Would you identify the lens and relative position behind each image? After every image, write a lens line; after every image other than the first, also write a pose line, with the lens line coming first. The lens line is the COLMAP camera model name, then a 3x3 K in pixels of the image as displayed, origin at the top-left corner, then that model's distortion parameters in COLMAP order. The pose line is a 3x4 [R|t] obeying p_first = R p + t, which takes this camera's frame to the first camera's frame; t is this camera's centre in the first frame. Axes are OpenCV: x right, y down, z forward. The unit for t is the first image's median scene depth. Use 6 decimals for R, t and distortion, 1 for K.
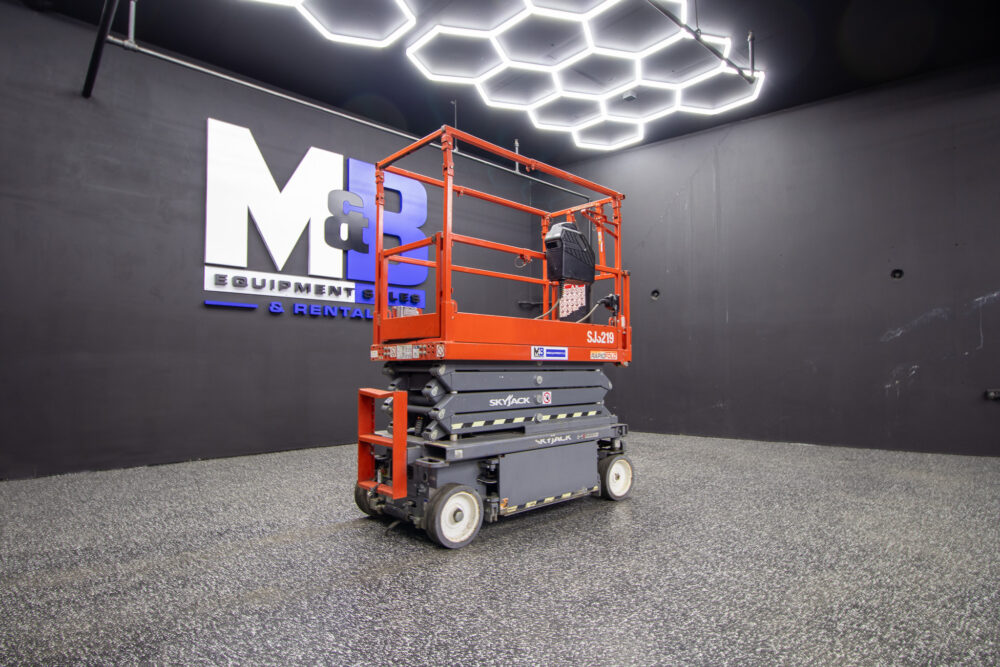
lens RADIAL K [[533.9, 0, 433.8], [0, 533.9, 337.8], [0, 0, 1]] dist [-0.005542, -0.001121]
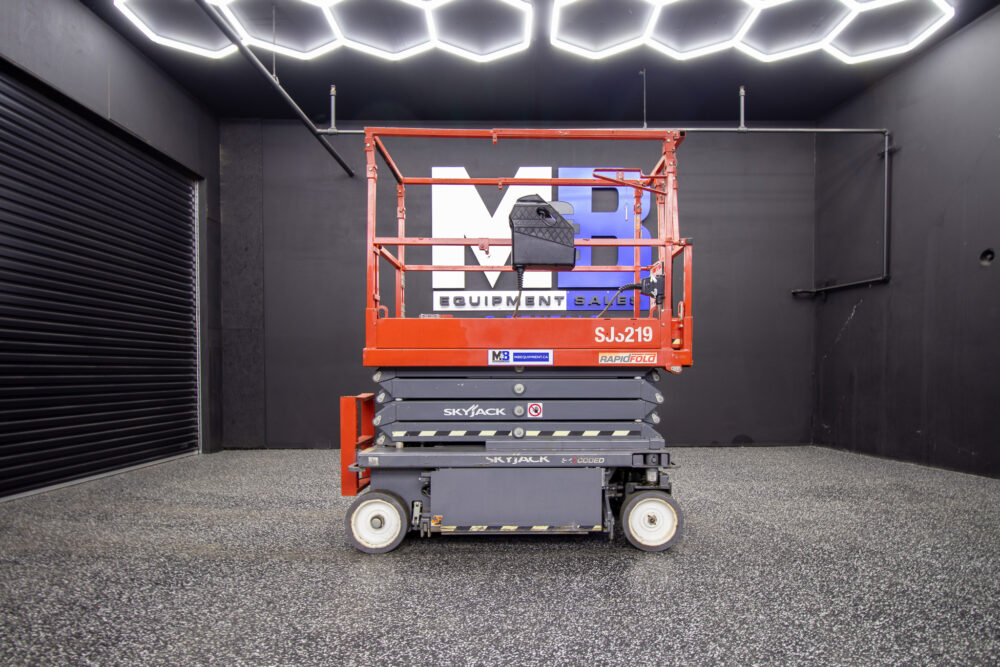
lens RADIAL K [[483.9, 0, 488.5], [0, 483.9, 376.2], [0, 0, 1]] dist [-0.008675, -0.000988]
pose [[0.772304, 0.002448, -0.635248, 0.602572], [0.036274, 0.998191, 0.047946, 0.018636], [0.634216, -0.060072, 0.770818, 0.347001]]
